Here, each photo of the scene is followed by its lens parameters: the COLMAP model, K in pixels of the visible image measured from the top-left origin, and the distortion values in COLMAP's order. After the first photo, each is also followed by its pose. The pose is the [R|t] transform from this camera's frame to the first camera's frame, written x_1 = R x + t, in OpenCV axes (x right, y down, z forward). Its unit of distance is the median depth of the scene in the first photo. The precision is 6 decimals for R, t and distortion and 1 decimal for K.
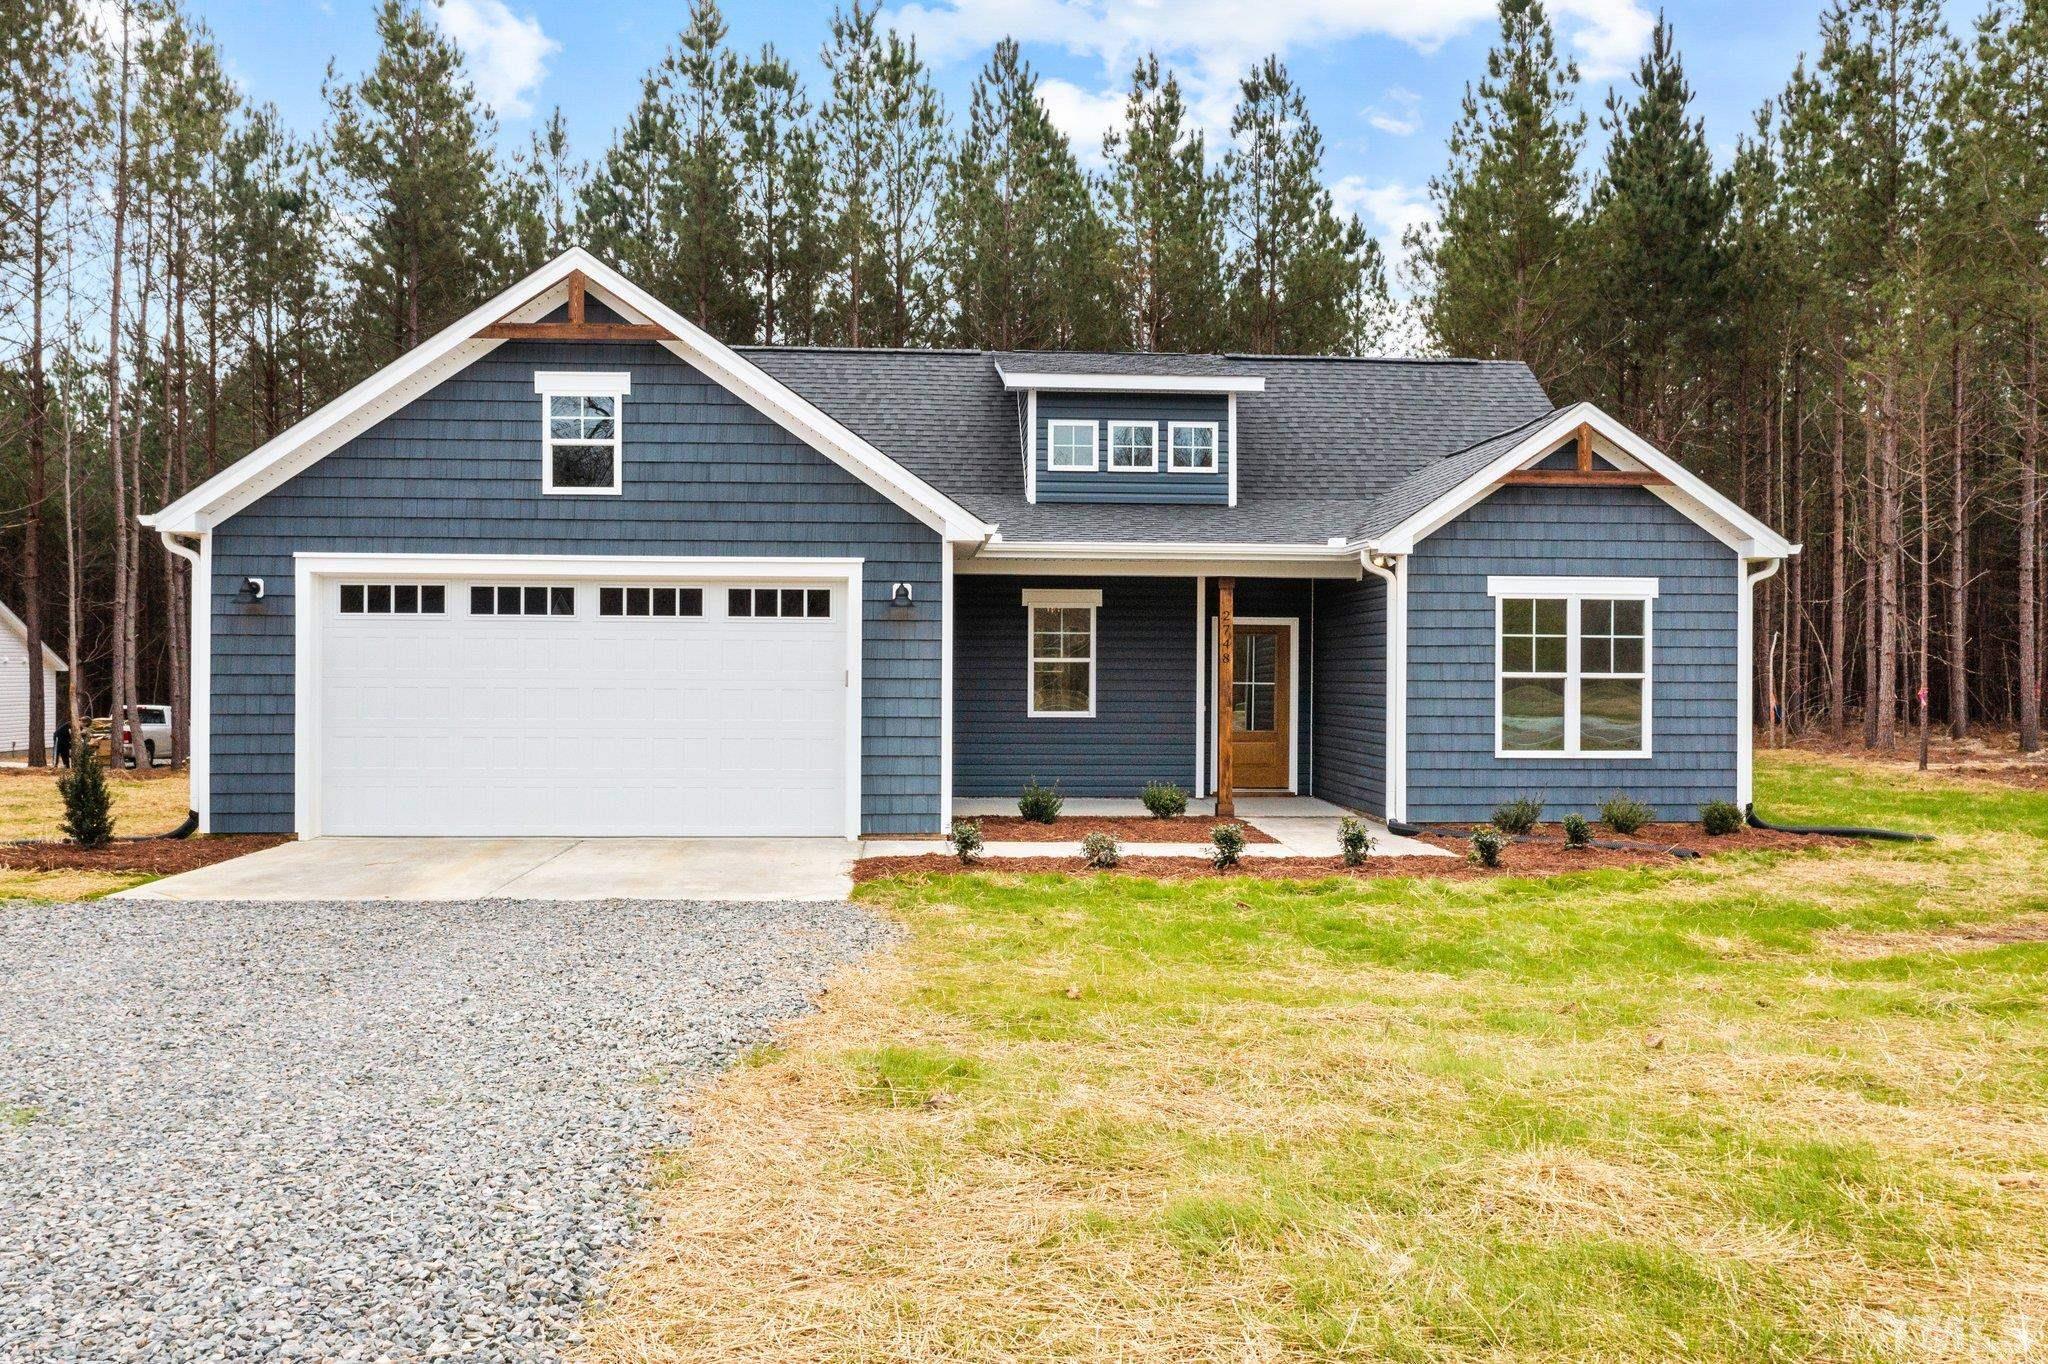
lens RADIAL K [[1621.6, 0, 1023.3], [0, 1621.6, 689.5], [0, 0, 1]] dist [-0.011119, -0.000386]
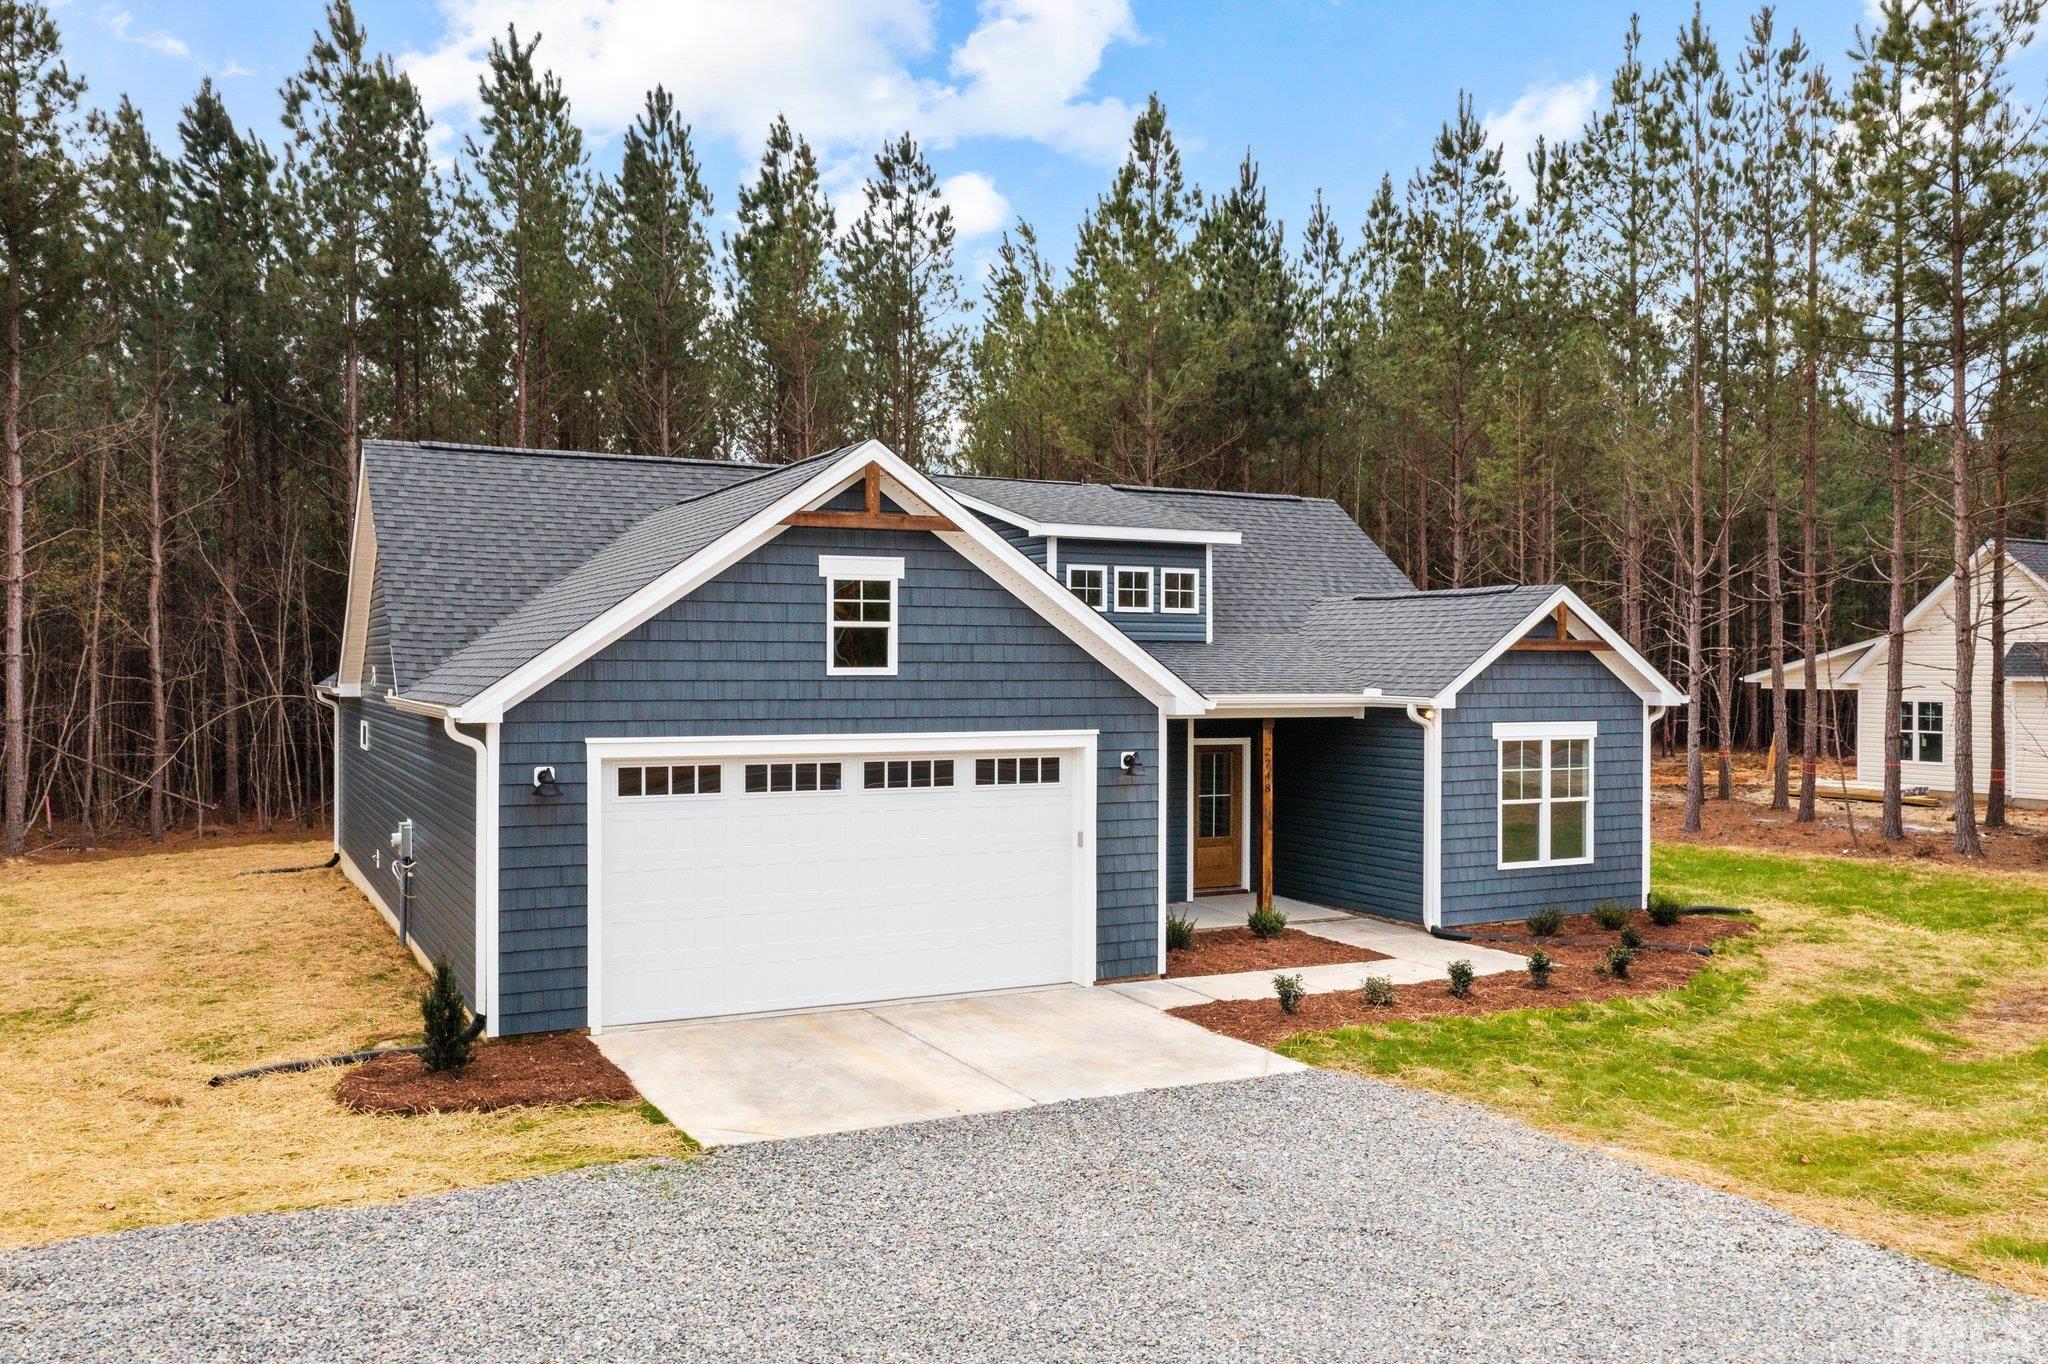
lens RADIAL K [[1621.6, 0, 1023.3], [0, 1621.6, 689.5], [0, 0, 1]] dist [-0.011119, -0.000386]
pose [[0.917998, -0.008382, 0.396496, -0.528586], [0.006385, 0.999959, 0.006355, -0.105192], [-0.396533, -0.003303, 0.918014, 0.007522]]
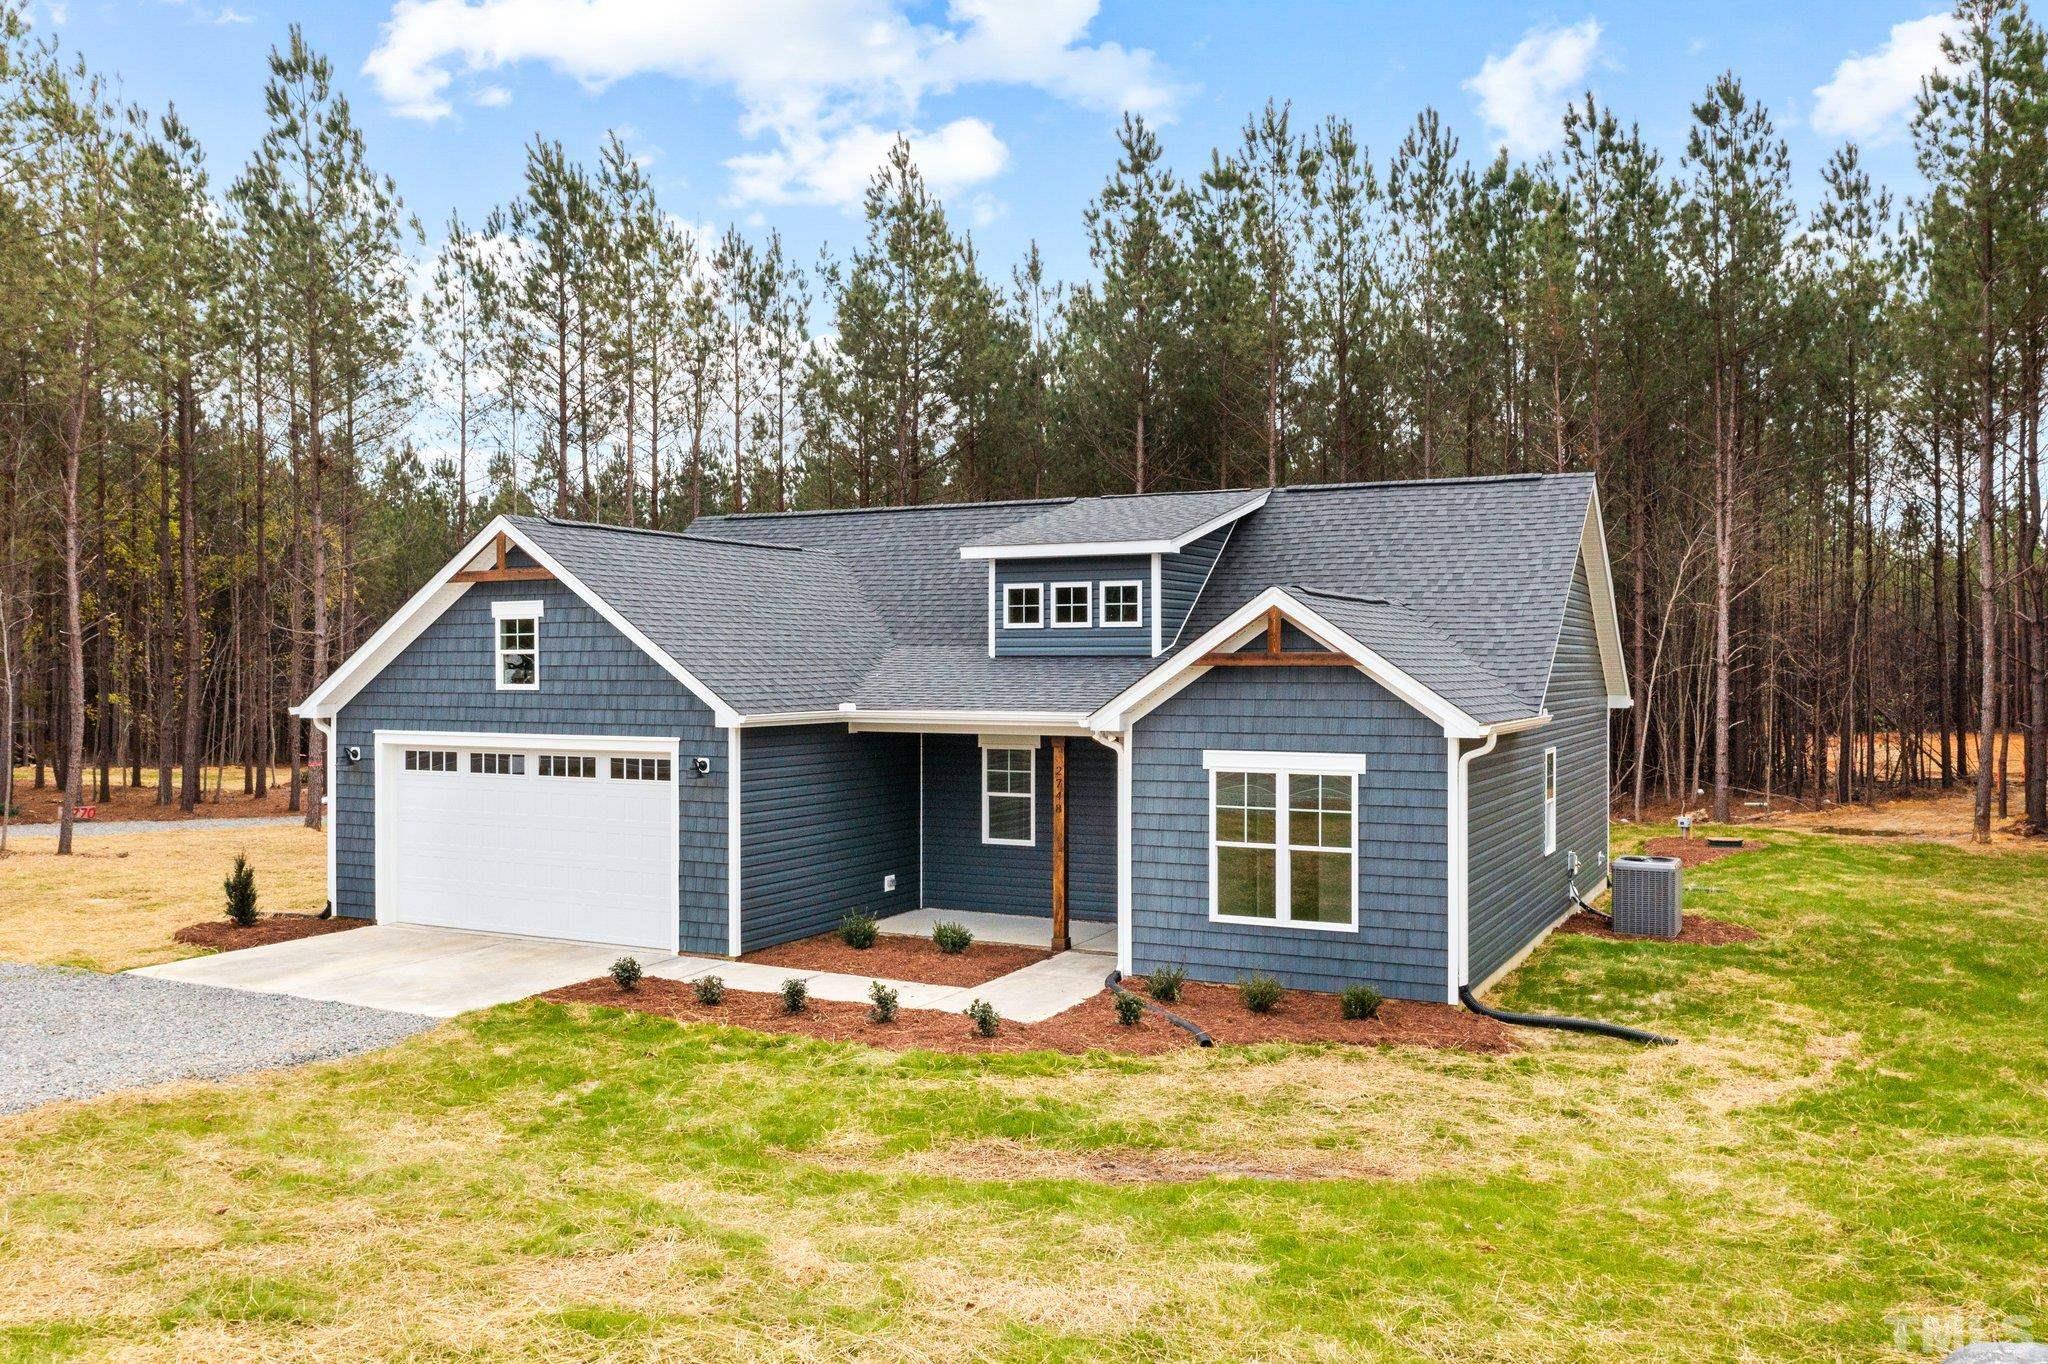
lens RADIAL K [[1621.4, 0, 1024.0], [0, 1621.4, 682.0], [0, 0, 1]] dist [-0.015994, 0.008763]
pose [[0.863416, -0.000779, -0.504491, 0.717981], [-0.000881, 0.999995, -0.003052, -0.110708], [0.504491, 0.003079, 0.863411, 0.021000]]
